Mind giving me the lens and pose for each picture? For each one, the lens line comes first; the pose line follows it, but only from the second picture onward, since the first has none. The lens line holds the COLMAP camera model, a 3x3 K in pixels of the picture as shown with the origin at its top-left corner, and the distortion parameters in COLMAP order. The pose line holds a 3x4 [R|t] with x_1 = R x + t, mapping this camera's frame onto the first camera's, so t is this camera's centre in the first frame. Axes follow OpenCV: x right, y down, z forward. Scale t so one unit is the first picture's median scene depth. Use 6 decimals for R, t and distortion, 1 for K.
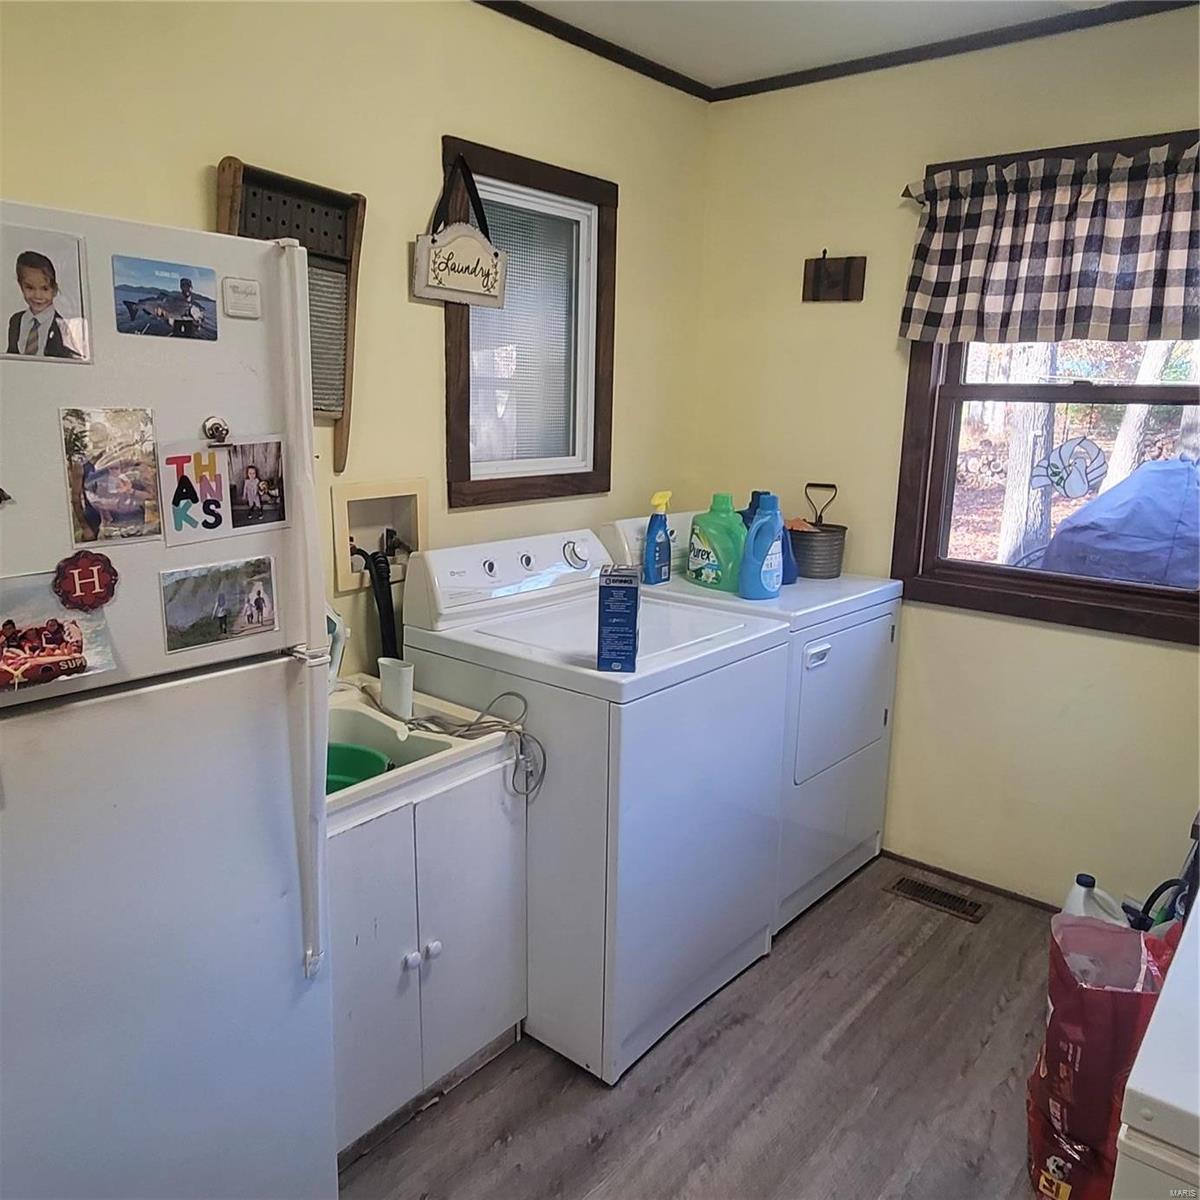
lens RADIAL K [[948.3, 0, 598.3], [0, 948.3, 597.0], [0, 0, 1]] dist [0.014743, -0.010595]
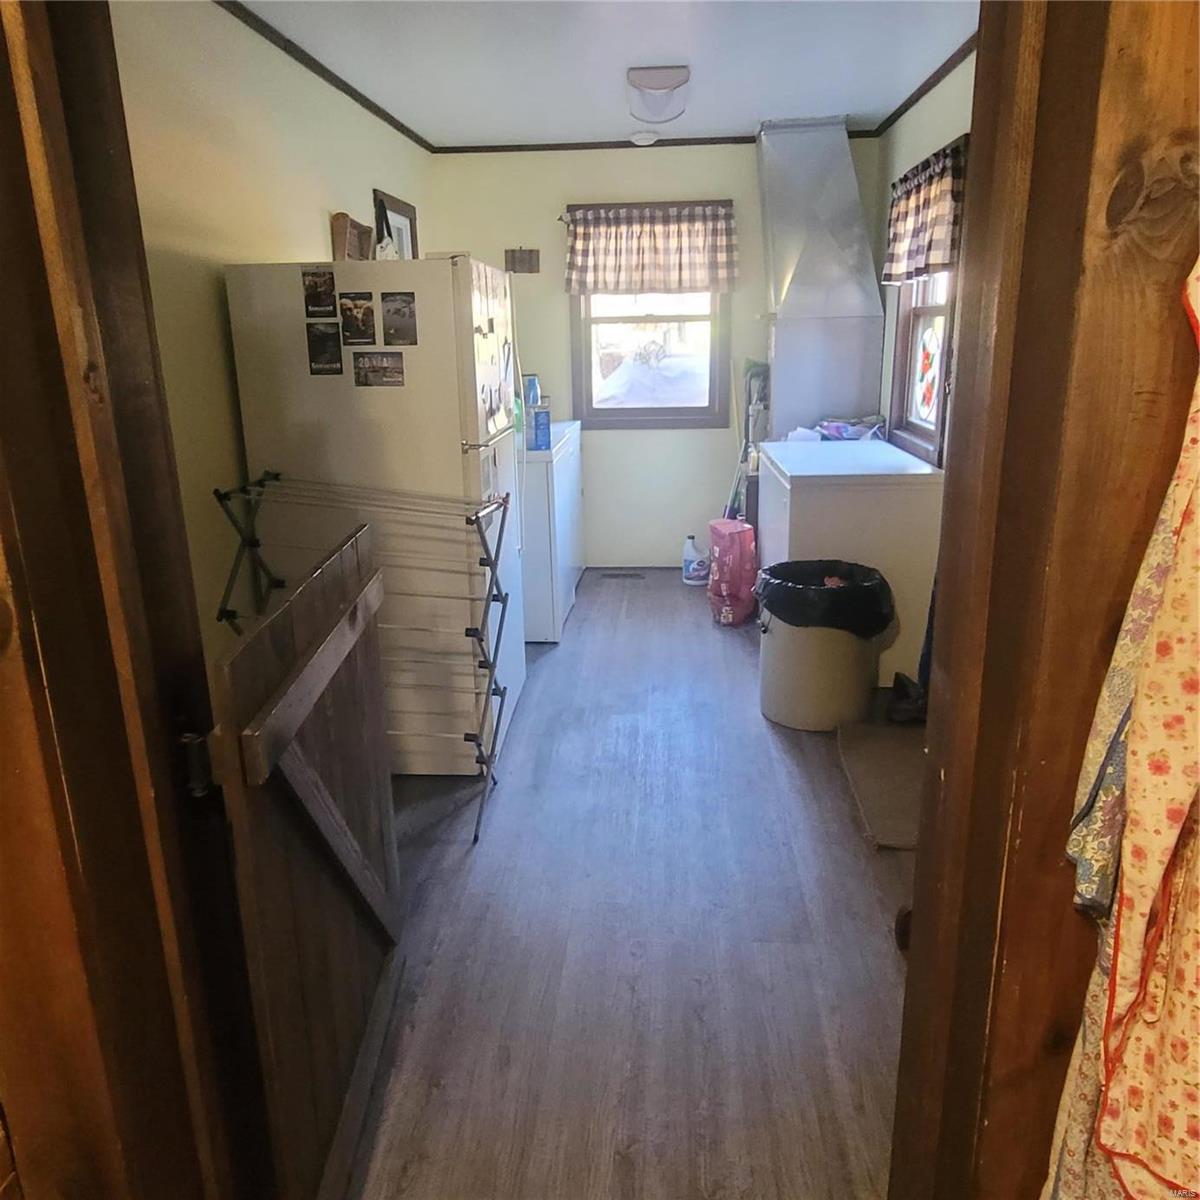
lens RADIAL K [[947.6, 0, 599.8], [0, 947.6, 600.8], [0, 0, 1]] dist [0.009306, -0.000419]
pose [[0.812153, -0.195930, 0.549562, -0.904074], [0.158182, 0.980592, 0.115836, 0.144304], [-0.561592, -0.007146, 0.827383, -0.721768]]
